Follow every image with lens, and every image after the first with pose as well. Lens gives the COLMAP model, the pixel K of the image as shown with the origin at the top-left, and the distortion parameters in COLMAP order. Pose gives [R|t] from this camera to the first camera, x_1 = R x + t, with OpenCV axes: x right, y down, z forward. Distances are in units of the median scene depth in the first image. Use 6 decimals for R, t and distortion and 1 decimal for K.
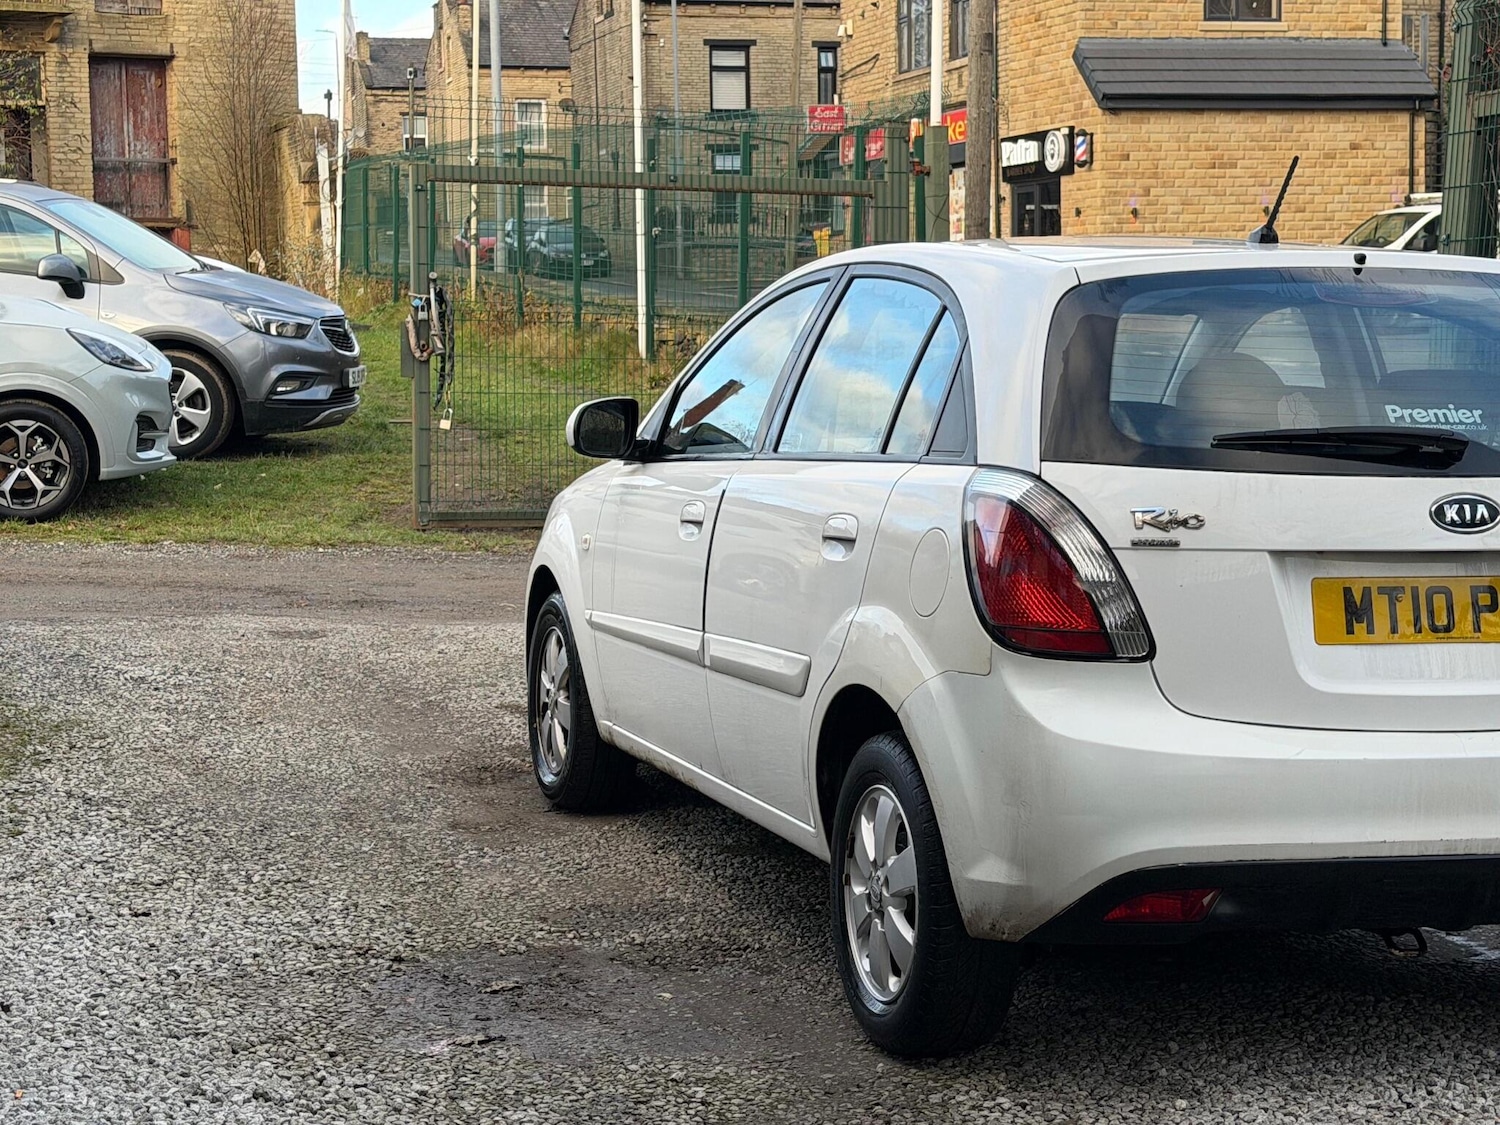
lens RADIAL K [[2911.6, 0, 737.4], [0, 2911.6, 544.2], [0, 0, 1]] dist [0.142768, -0.020264]
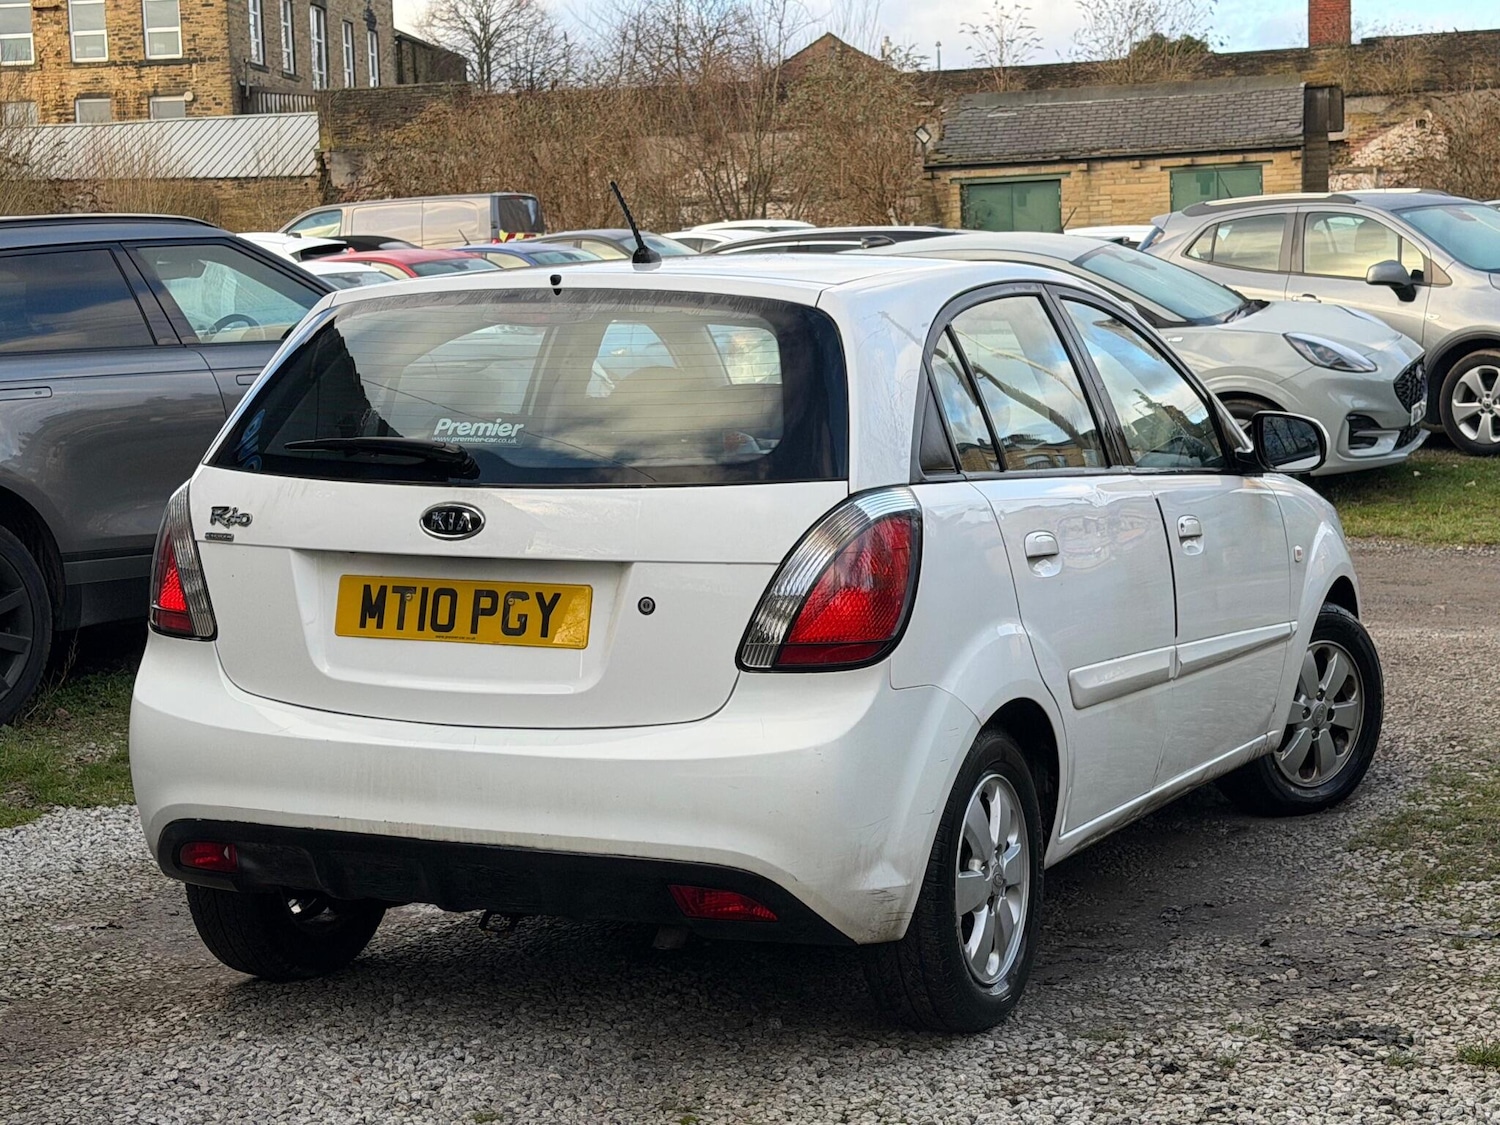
lens RADIAL K [[2828.5, 0, 750.0], [0, 2828.5, 562.5], [0, 0, 1]] dist [0.148214, -0.094238]
pose [[0.704183, 0.039469, -0.708920, 0.788913], [-0.031887, 0.999204, 0.023957, -0.017589], [0.709302, 0.005735, 0.704882, 0.262385]]
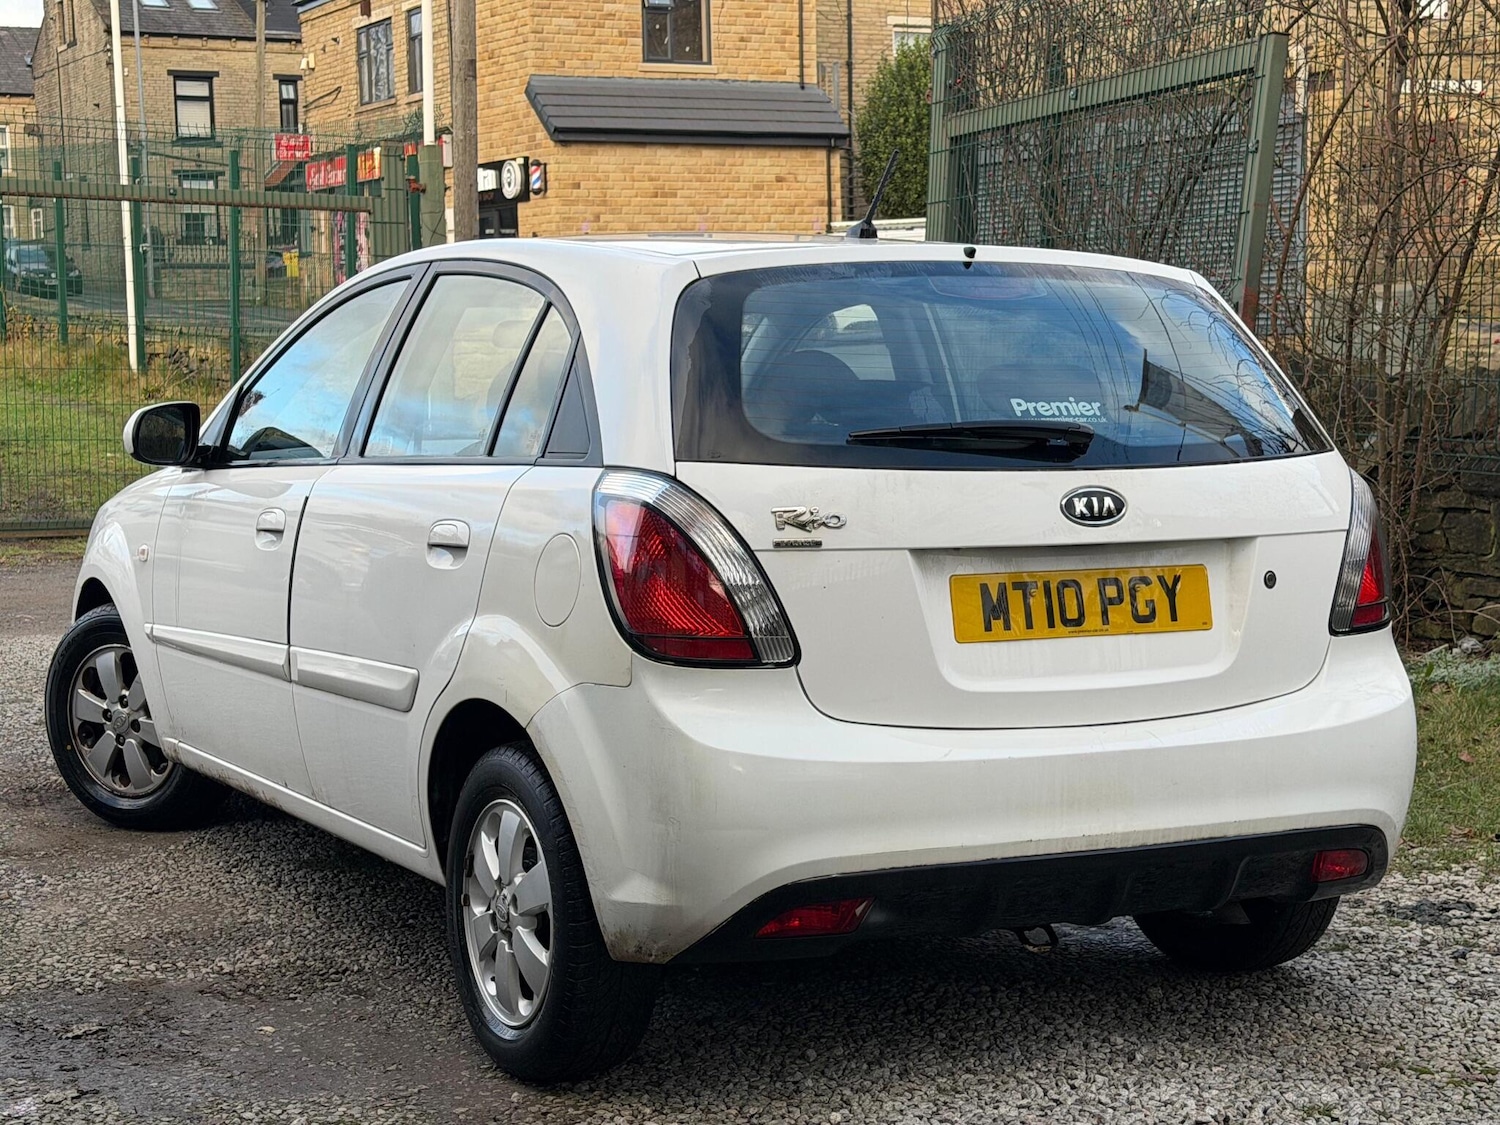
lens RADIAL K [[2627.7, 0, 757.4], [0, 2627.7, 563.5], [0, 0, 1]] dist [0.151983, -0.111788]
pose [[0.978042, -0.023413, 0.207089, -0.038027], [0.021692, 0.999709, 0.010579, -0.002251], [-0.207276, -0.005855, 0.978265, 0.107878]]
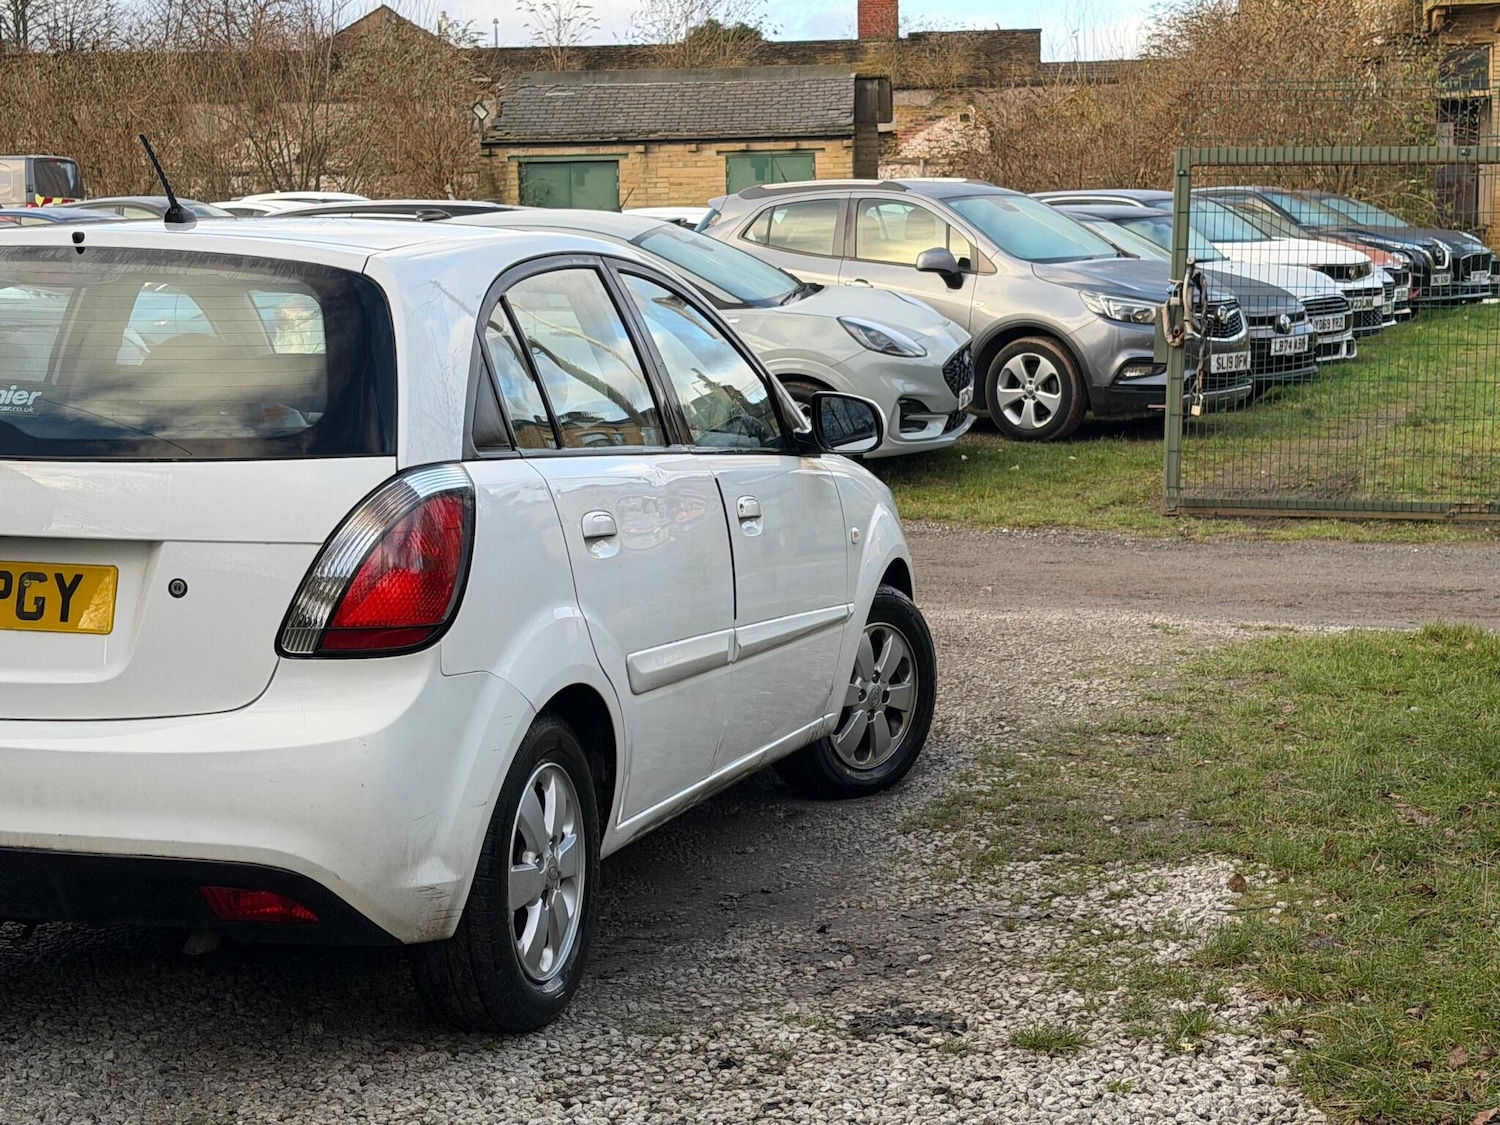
lens RADIAL K [[2815.6, 0, 776.7], [0, 2815.6, 565.0], [0, 0, 1]] dist [0.130069, 0.048617]
pose [[0.811112, 0.046944, -0.583004, 0.767168], [-0.039029, 0.998896, 0.026132, -0.017274], [0.583588, 0.001558, 0.812049, 0.289014]]
